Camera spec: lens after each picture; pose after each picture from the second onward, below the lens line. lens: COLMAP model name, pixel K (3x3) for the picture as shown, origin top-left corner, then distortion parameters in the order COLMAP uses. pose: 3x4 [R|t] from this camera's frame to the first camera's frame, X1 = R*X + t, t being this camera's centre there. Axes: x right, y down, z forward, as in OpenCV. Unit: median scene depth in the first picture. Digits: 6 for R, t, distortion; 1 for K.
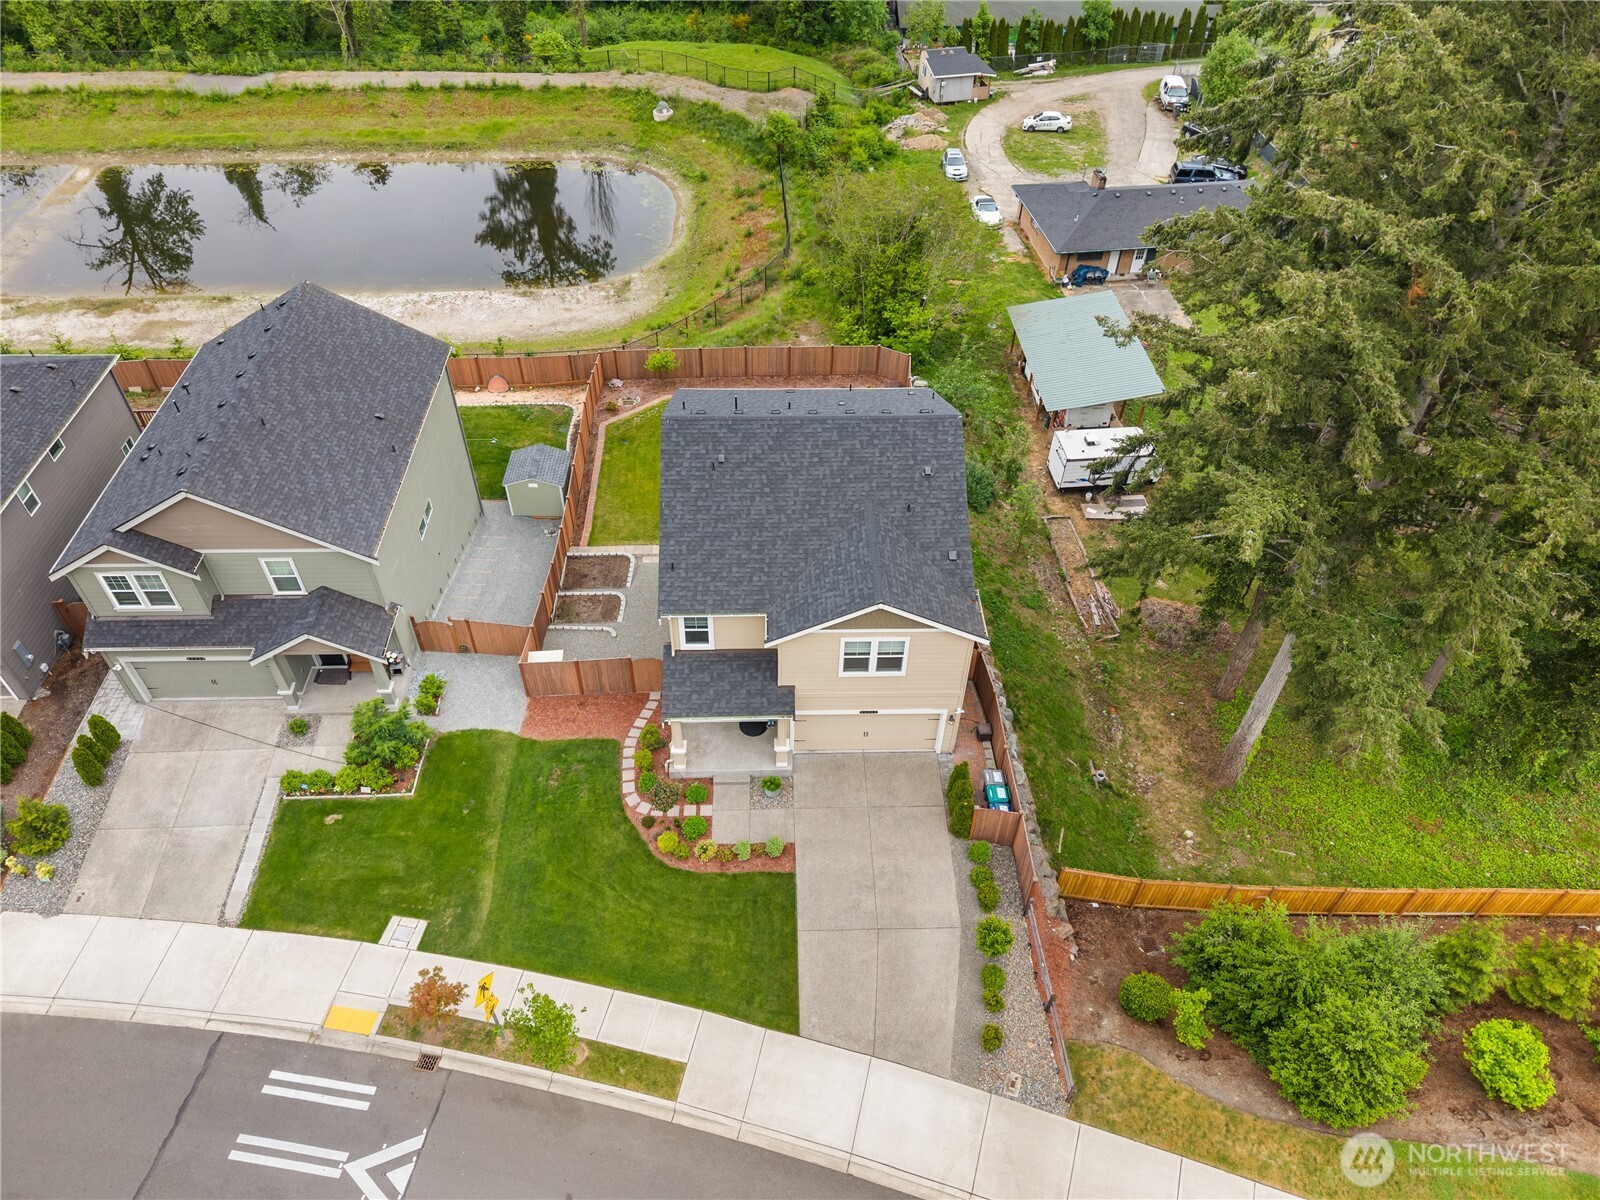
lens RADIAL K [[1079.9, 0, 804.4], [0, 1079.9, 587.3], [0, 0, 1]] dist [0.007632, -0.003040]
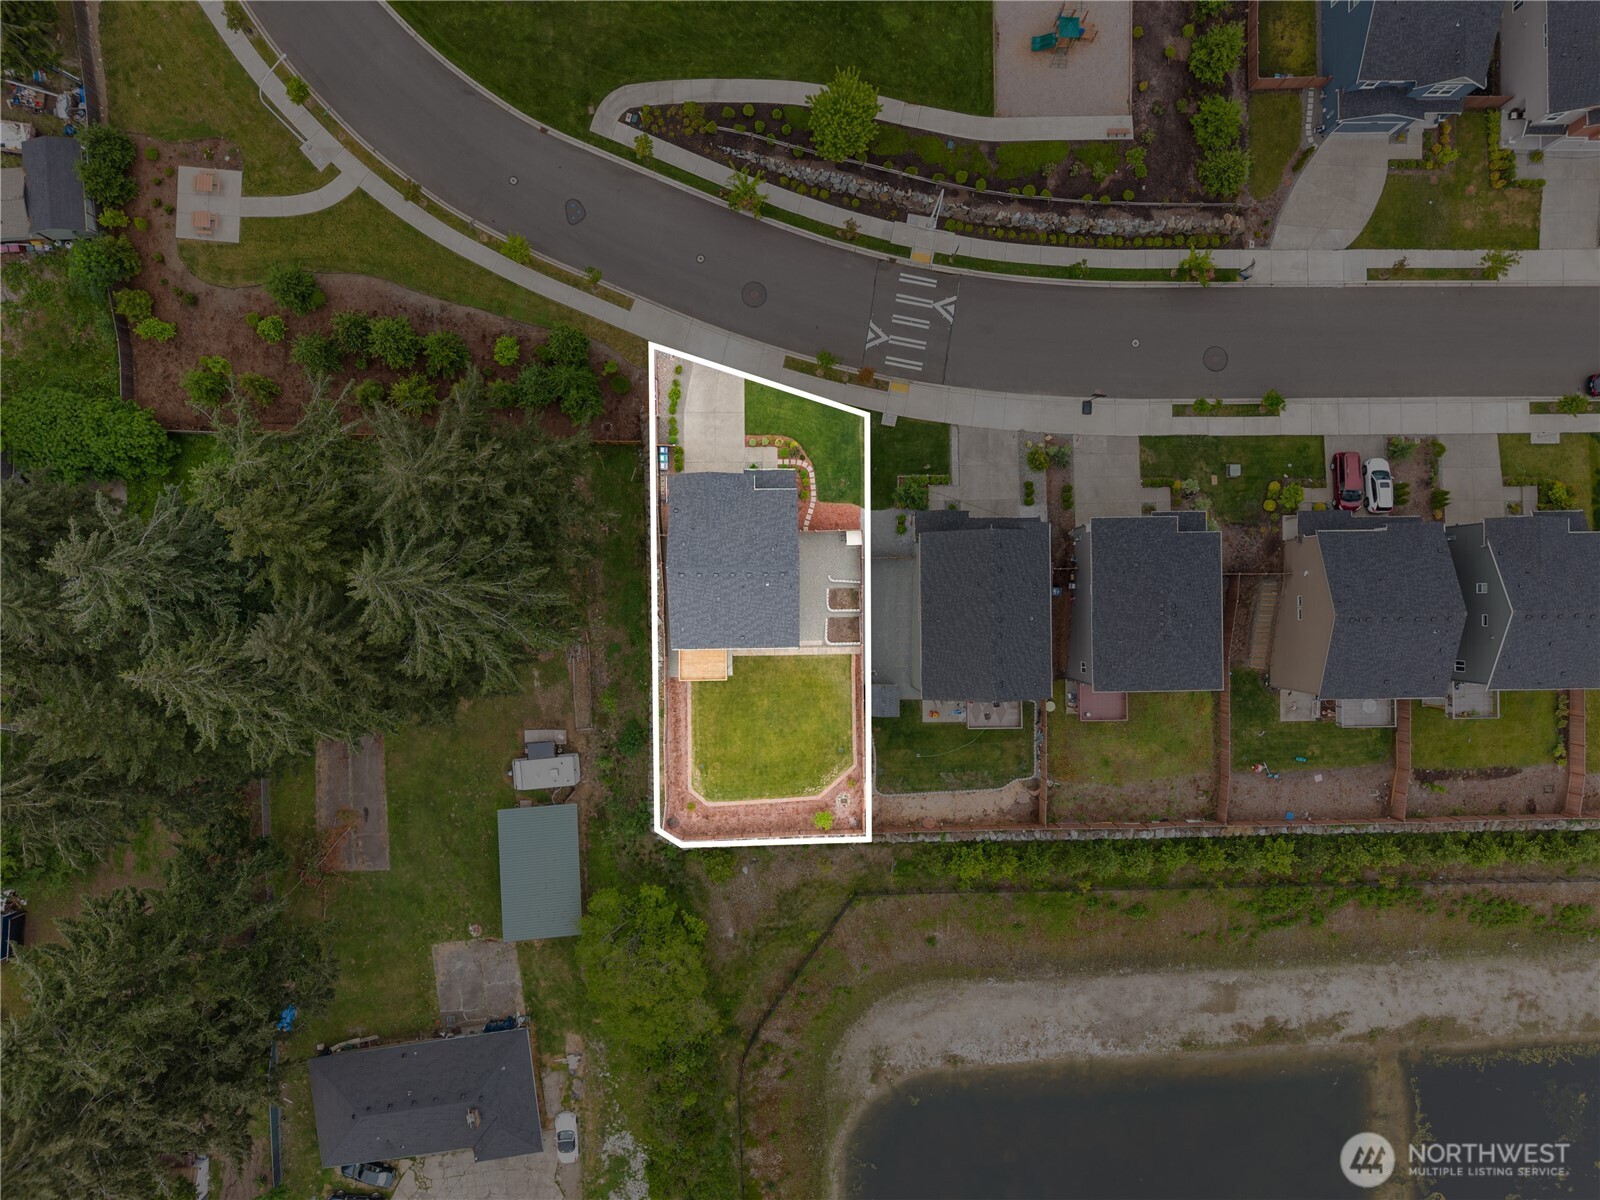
lens RADIAL K [[1079.9, 0, 804.4], [0, 1079.9, 587.3], [0, 0, 1]] dist [0.007632, -0.003040]
pose [[-0.998048, -0.021281, -0.058722, -0.006803], [-0.026375, -0.708637, 0.705080, -1.846332], [-0.056617, 0.705252, 0.706692, -0.596391]]
